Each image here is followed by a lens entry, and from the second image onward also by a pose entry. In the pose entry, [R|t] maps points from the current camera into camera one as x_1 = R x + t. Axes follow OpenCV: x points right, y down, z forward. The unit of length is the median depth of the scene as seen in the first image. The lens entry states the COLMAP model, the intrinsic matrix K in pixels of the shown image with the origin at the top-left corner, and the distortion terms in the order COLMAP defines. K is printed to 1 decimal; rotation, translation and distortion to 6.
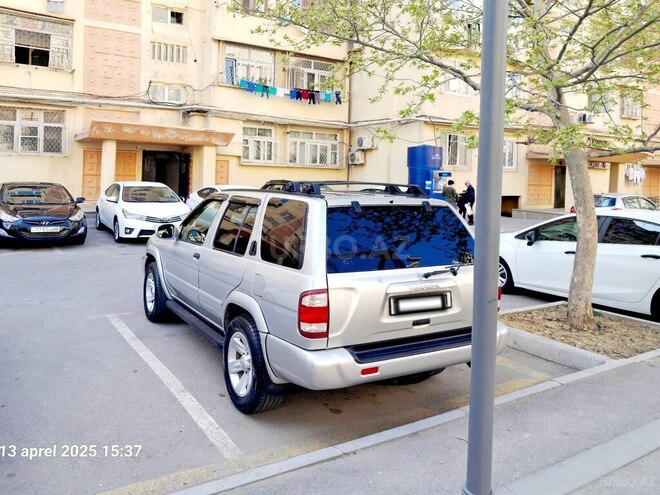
lens RADIAL K [[548.8, 0, 346.9], [0, 548.8, 192.7], [0, 0, 1]] dist [-0.000686, -0.006723]
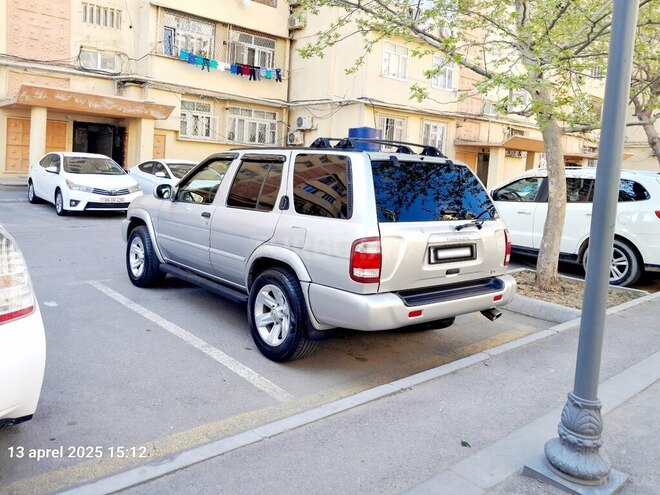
lens RADIAL K [[545.8, 0, 349.7], [0, 545.8, 211.9], [0, 0, 1]] dist [0.011088, -0.007947]
pose [[0.988371, 0.008799, 0.151808, -0.072327], [-0.018103, 0.998033, 0.060014, 0.019882], [-0.150982, -0.062065, 0.986586, -0.000700]]
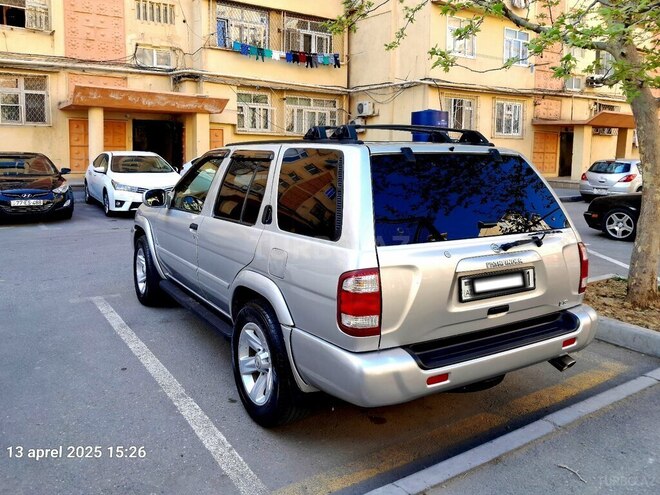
lens RADIAL K [[547.2, 0, 330.7], [0, 547.2, 211.3], [0, 0, 1]] dist [0.000251, 0.004661]
pose [[0.999707, -0.014830, -0.019128, -0.024358], [0.016357, 0.996471, 0.082328, 0.012600], [0.017839, -0.082616, 0.996422, 0.087314]]
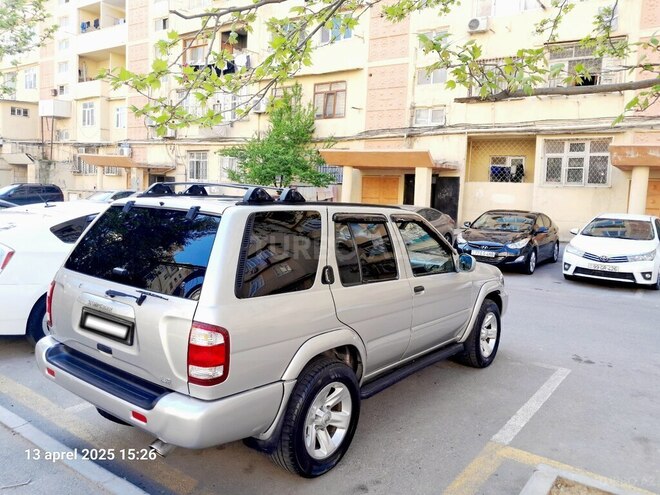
lens RADIAL K [[558.8, 0, 330.0], [0, 558.8, 247.5], [0, 0, 1]] dist [0.008225, 0.004917]
pose [[0.322690, 0.079216, -0.943184, 0.337616], [-0.055852, 0.996349, 0.064572, 0.001460], [0.944856, 0.031842, 0.325936, 0.335080]]
